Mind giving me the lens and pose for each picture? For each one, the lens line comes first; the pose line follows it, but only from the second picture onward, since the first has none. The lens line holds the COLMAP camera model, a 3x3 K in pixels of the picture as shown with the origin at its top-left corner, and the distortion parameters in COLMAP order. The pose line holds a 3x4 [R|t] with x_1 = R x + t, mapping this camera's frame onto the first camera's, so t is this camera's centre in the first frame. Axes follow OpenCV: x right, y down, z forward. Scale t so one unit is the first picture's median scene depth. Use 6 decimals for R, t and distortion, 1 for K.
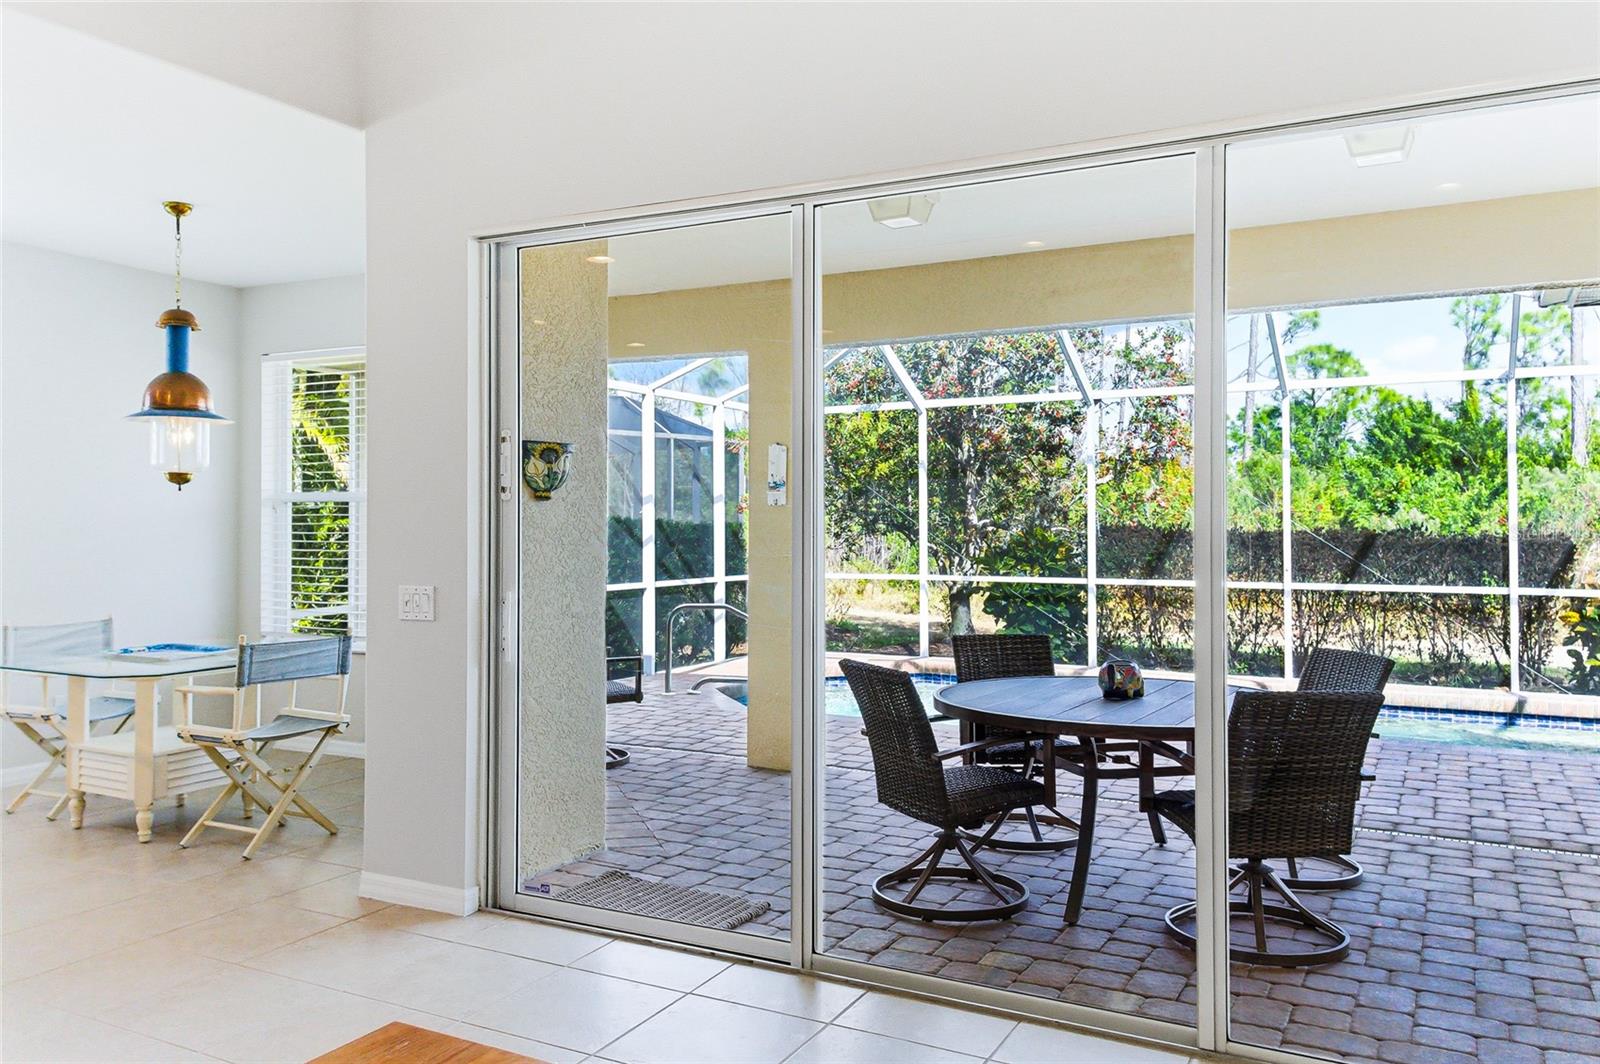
lens RADIAL K [[1213.0, 0, 796.4], [0, 1213.0, 530.5], [0, 0, 1]] dist [0.063612, 0.001645]
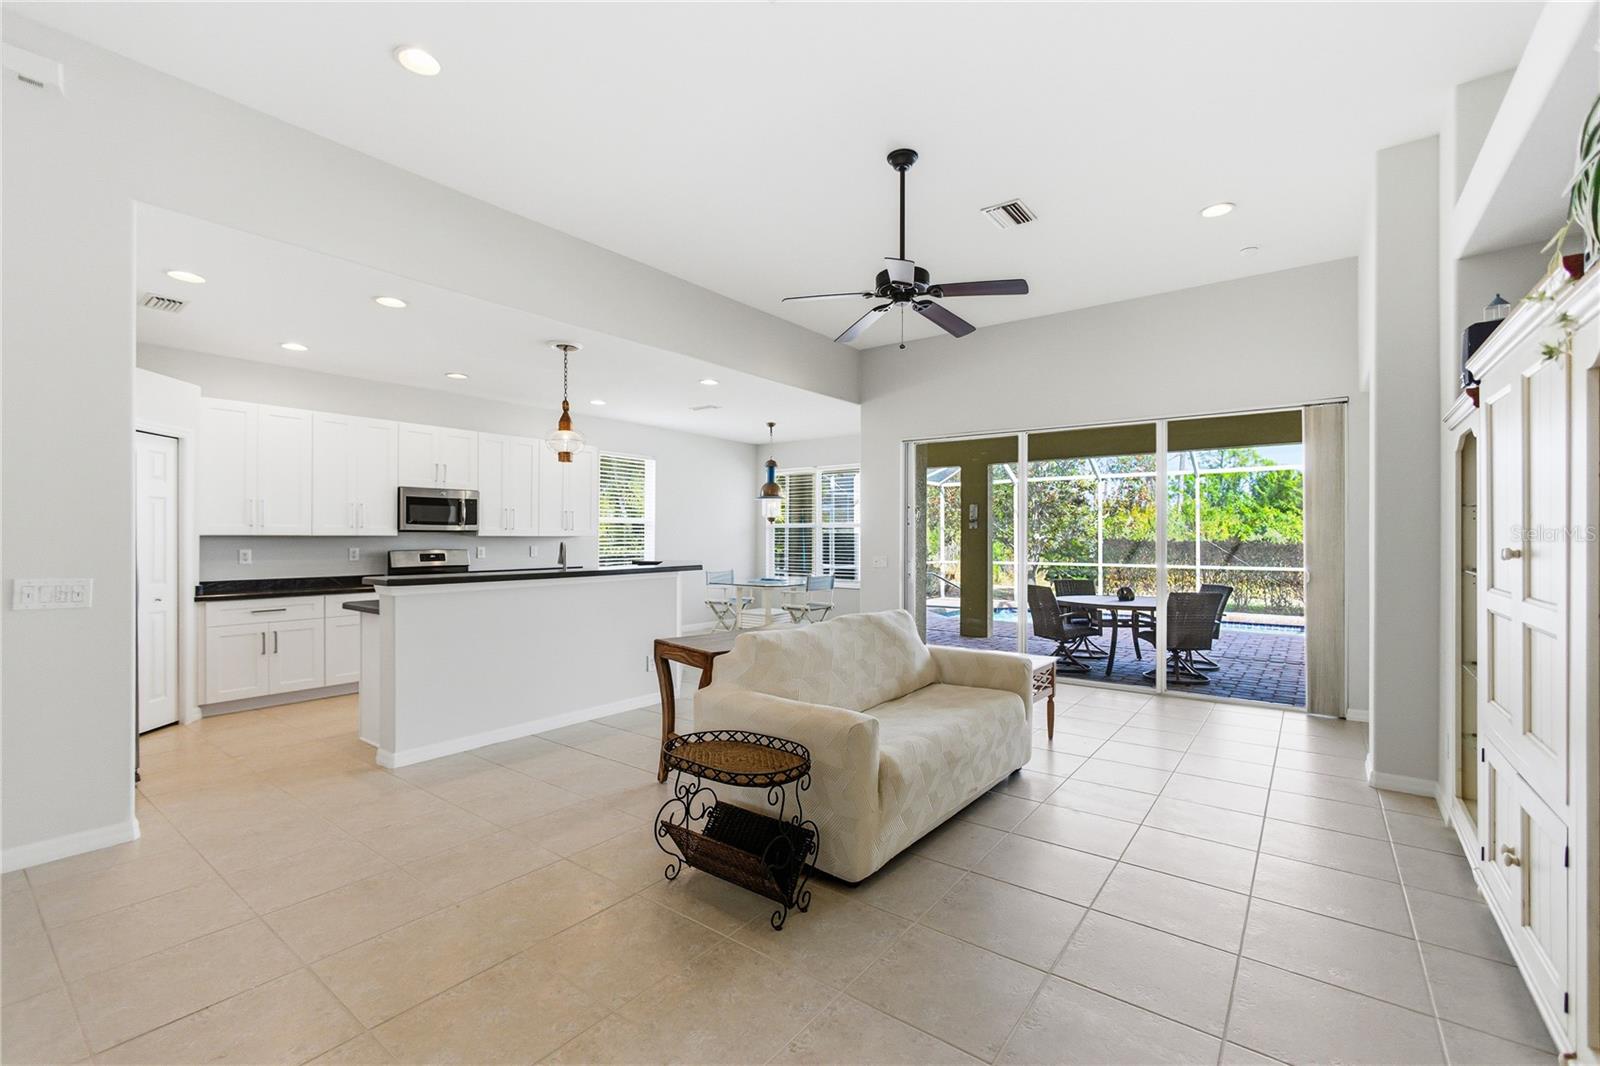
lens RADIAL K [[683.4, 0, 801.0], [0, 683.4, 537.0], [0, 0, 1]] dist [-0.012913, 0.000015]
pose [[0.987730, 0.000286, -0.156168, -0.084191], [-0.001792, 0.999953, -0.009499, 0.005645], [0.156158, 0.009662, 0.987685, -0.243835]]
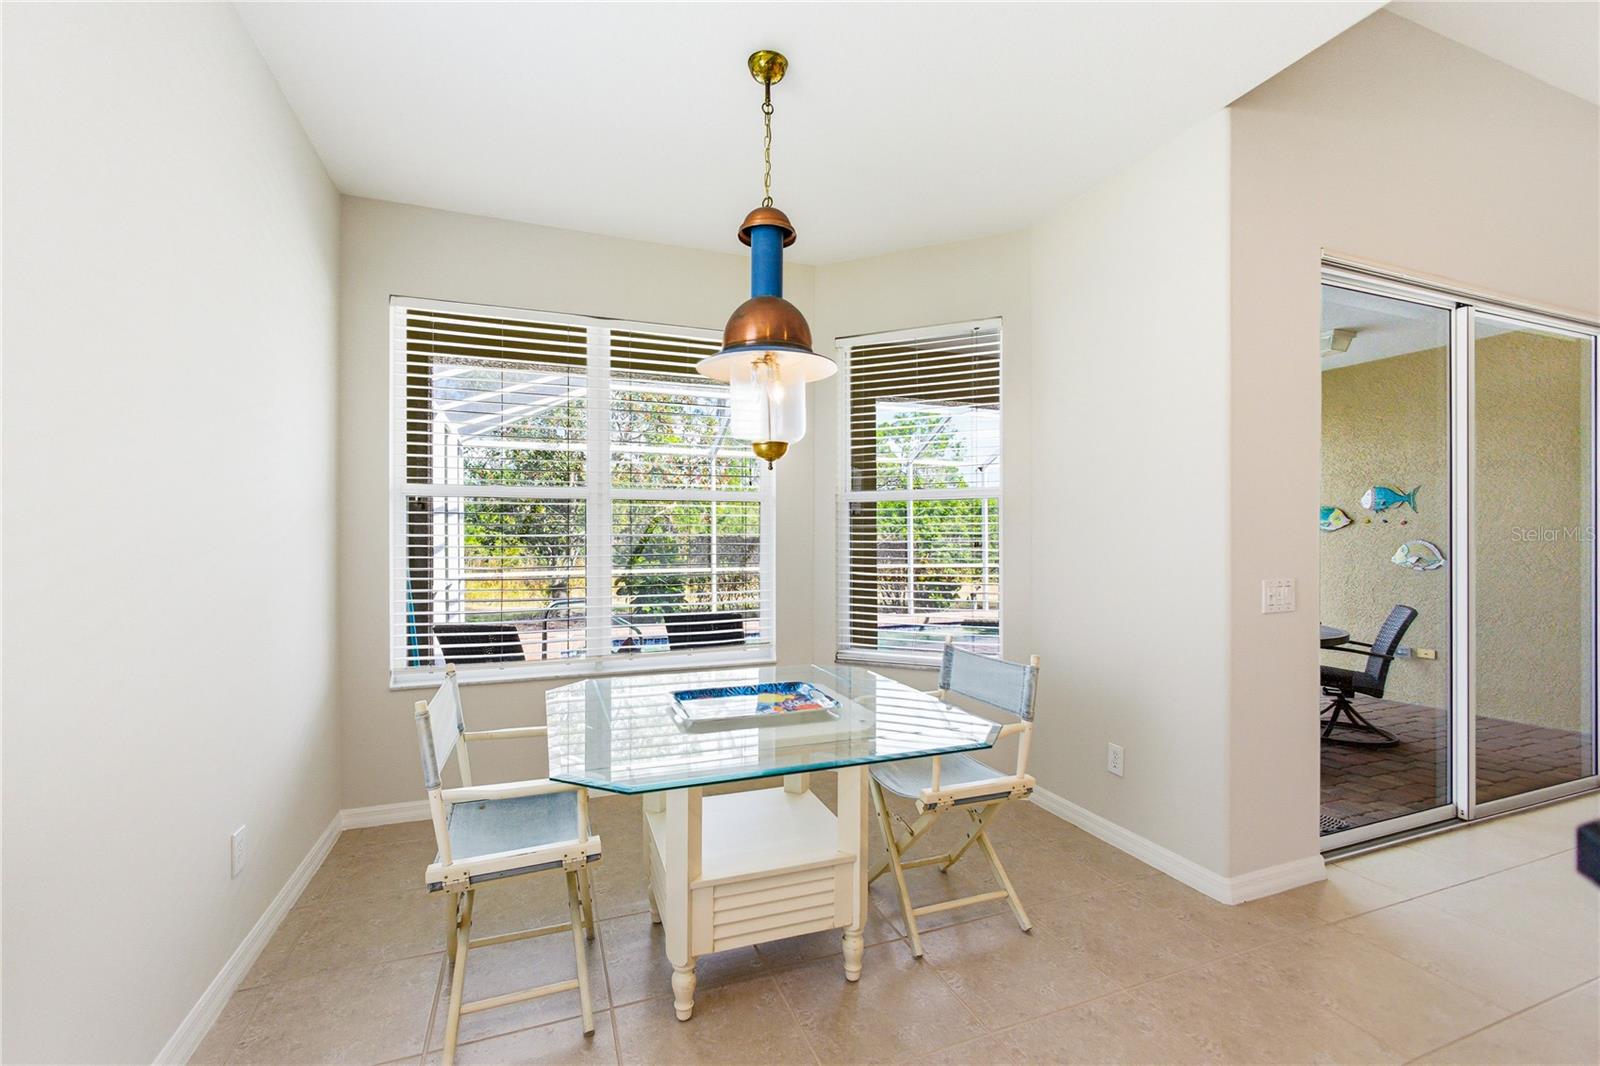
lens RADIAL K [[683.4, 0, 799.1], [0, 683.4, 537.4], [0, 0, 1]] dist [-0.012913, 0.000015]
pose [[0.657513, -0.002440, 0.753440, -0.353567], [0.008296, 0.999958, -0.004001, 0.003634], [-0.753398, 0.008881, 0.657505, 0.328209]]
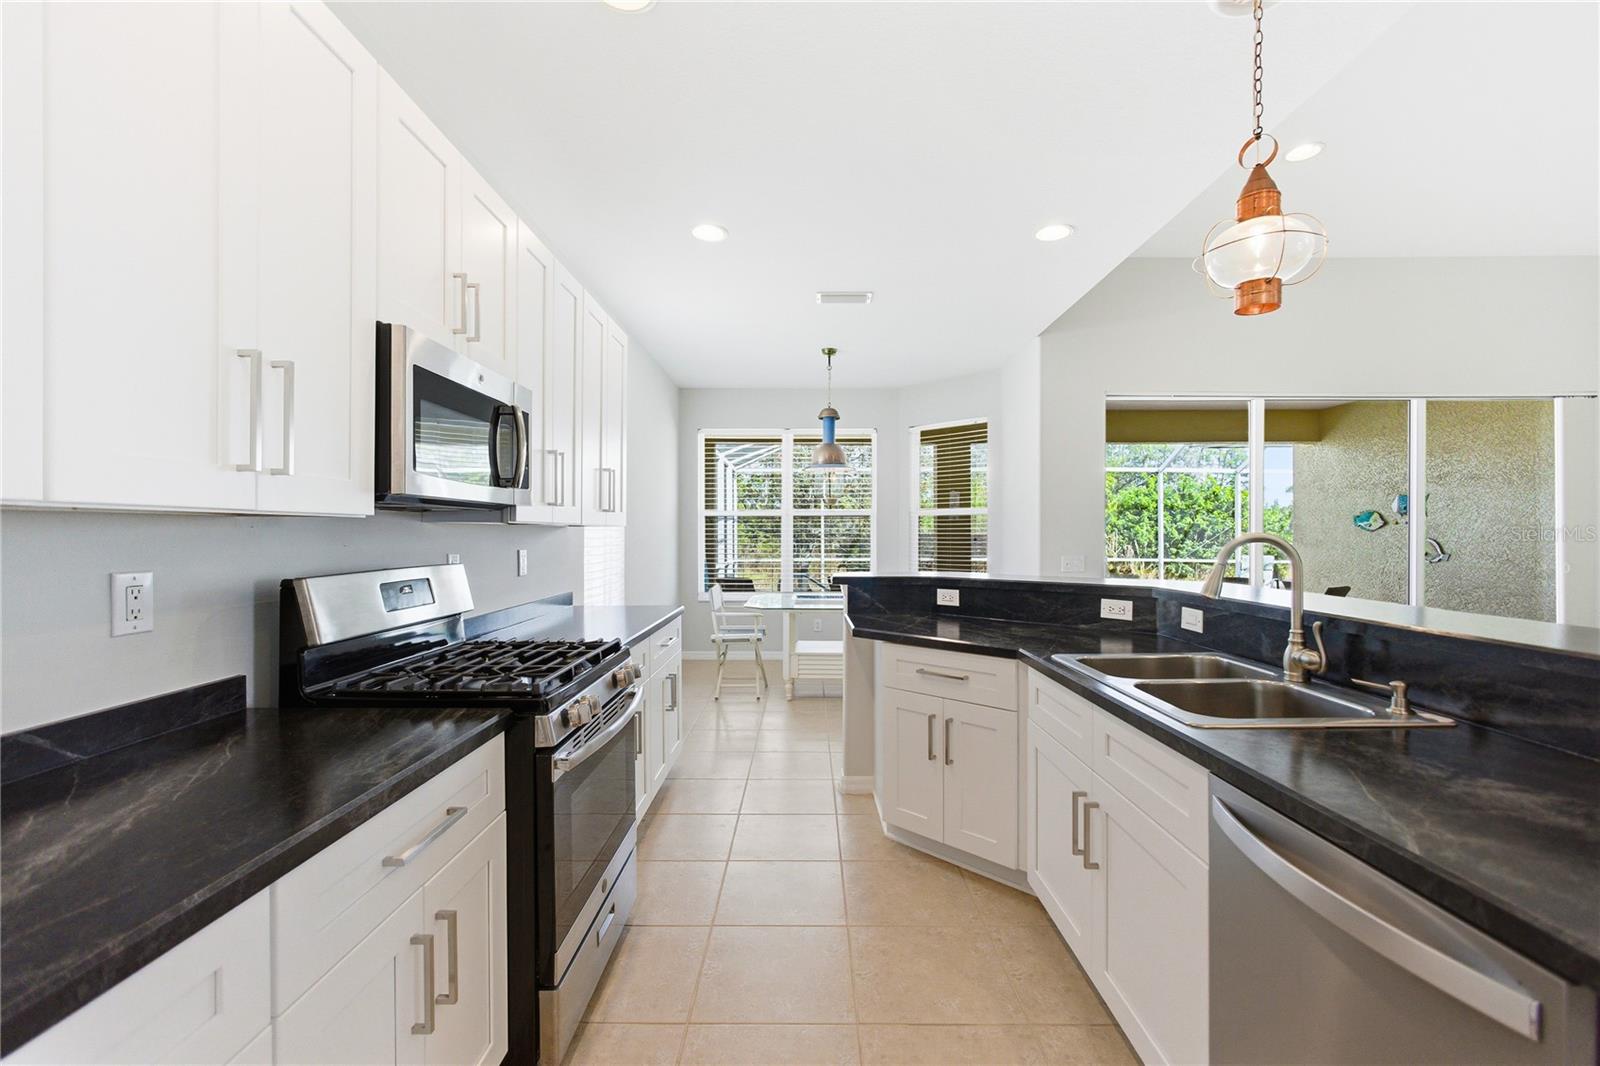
lens RADIAL K [[683.4, 0, 796.8], [0, 683.4, 534.6], [0, 0, 1]] dist [-0.012913, 0.000015]
pose [[0.891779, -0.001389, 0.452469, -0.448018], [0.004772, 0.999969, -0.006336, 0.004924], [-0.452446, 0.007810, 0.891757, 0.062979]]
